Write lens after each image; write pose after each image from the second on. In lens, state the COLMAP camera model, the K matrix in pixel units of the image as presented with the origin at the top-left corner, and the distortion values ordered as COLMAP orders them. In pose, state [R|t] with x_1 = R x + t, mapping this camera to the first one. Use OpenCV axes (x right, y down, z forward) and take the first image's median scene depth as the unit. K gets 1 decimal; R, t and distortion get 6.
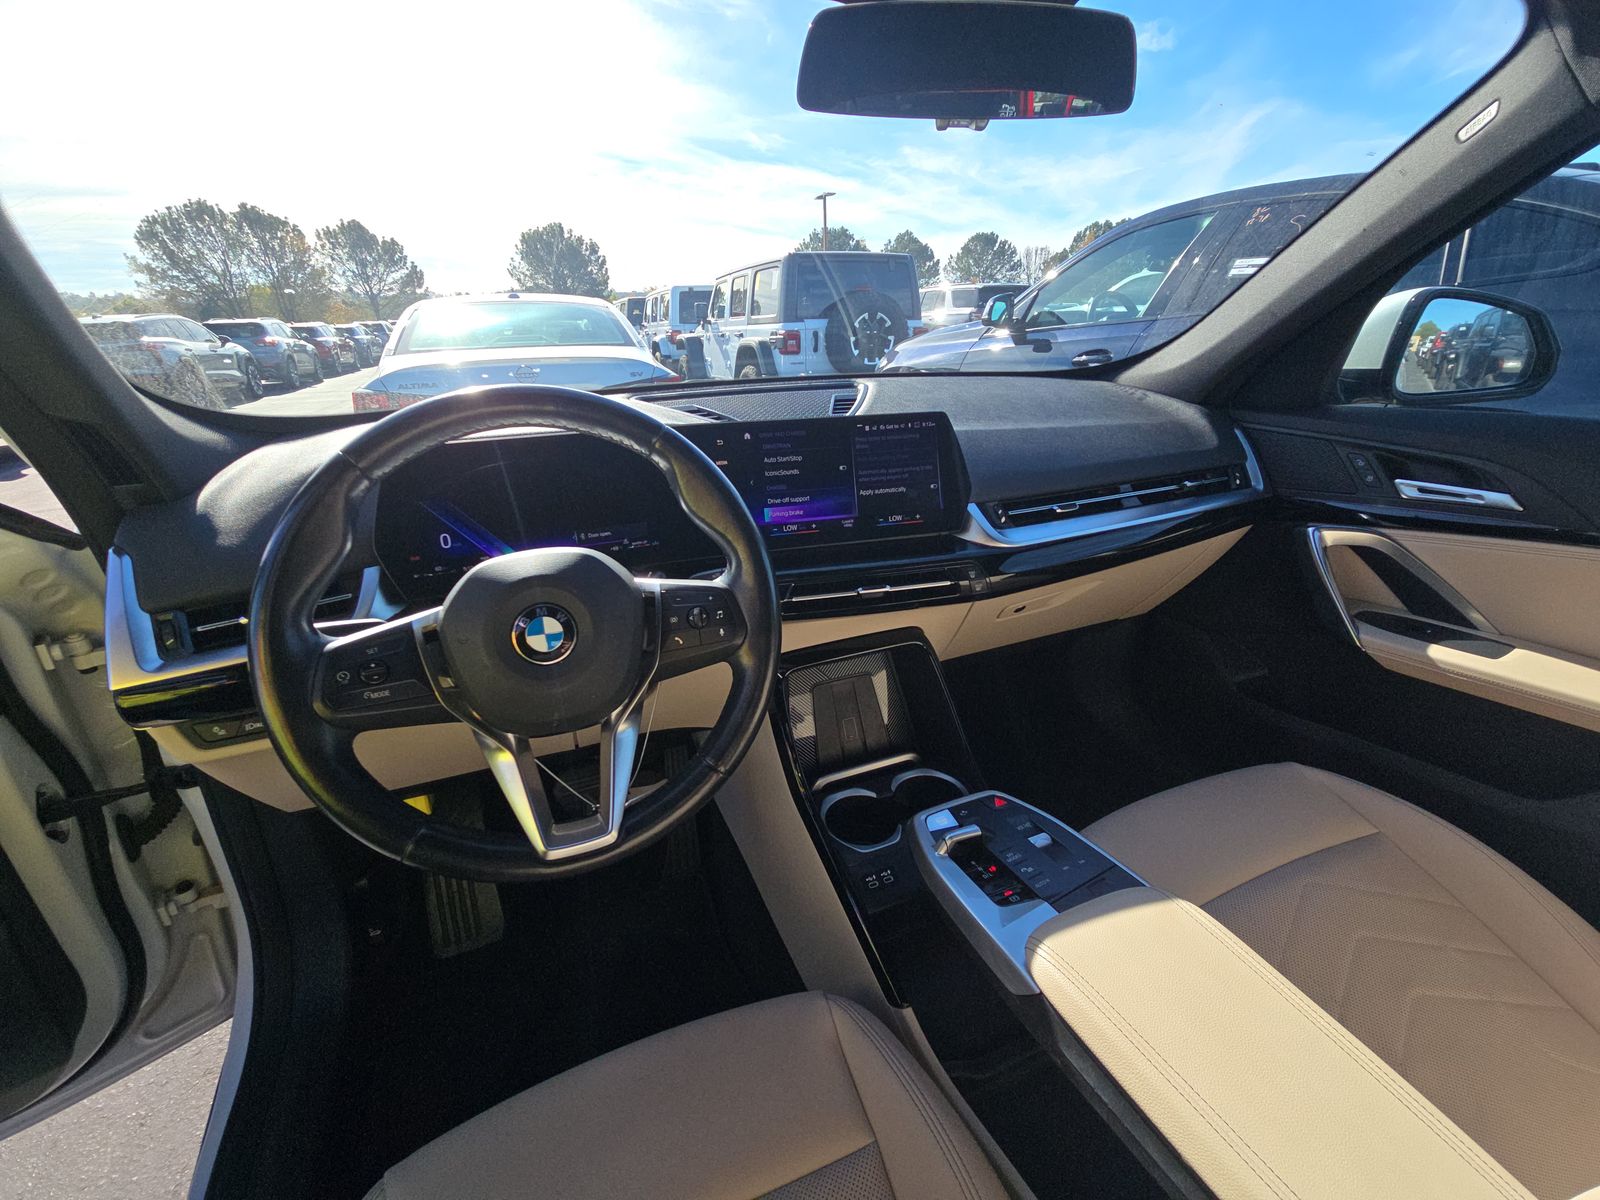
lens RADIAL K [[638.3, 0, 789.0], [0, 638.3, 597.1], [0, 0, 1]] dist [0.003612, -0.011825]
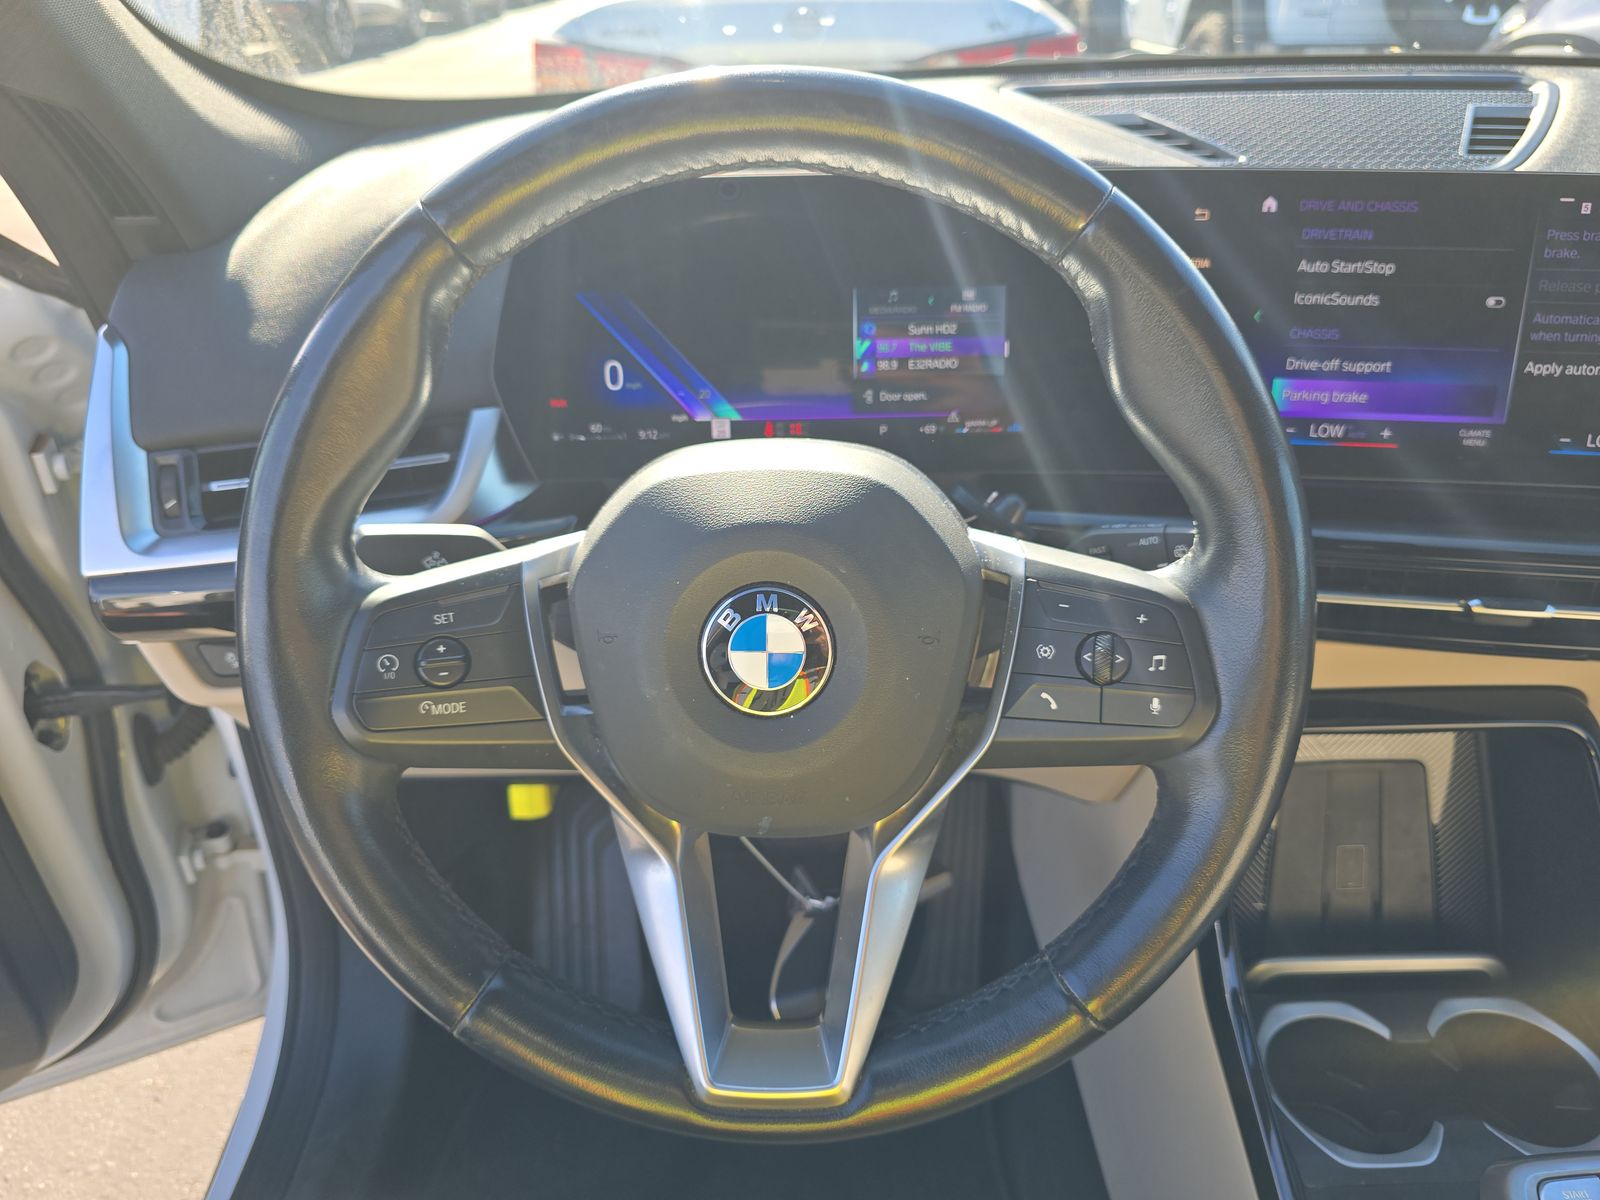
lens RADIAL K [[1088.9, 0, 811.4], [0, 1088.9, 594.9], [0, 0, 1]] dist [-0.009191, -0.015734]
pose [[0.934401, 0.187501, -0.302883, -0.088227], [-0.140720, 0.975397, 0.169699, -0.082358], [0.327250, -0.115946, 0.937797, 0.202976]]
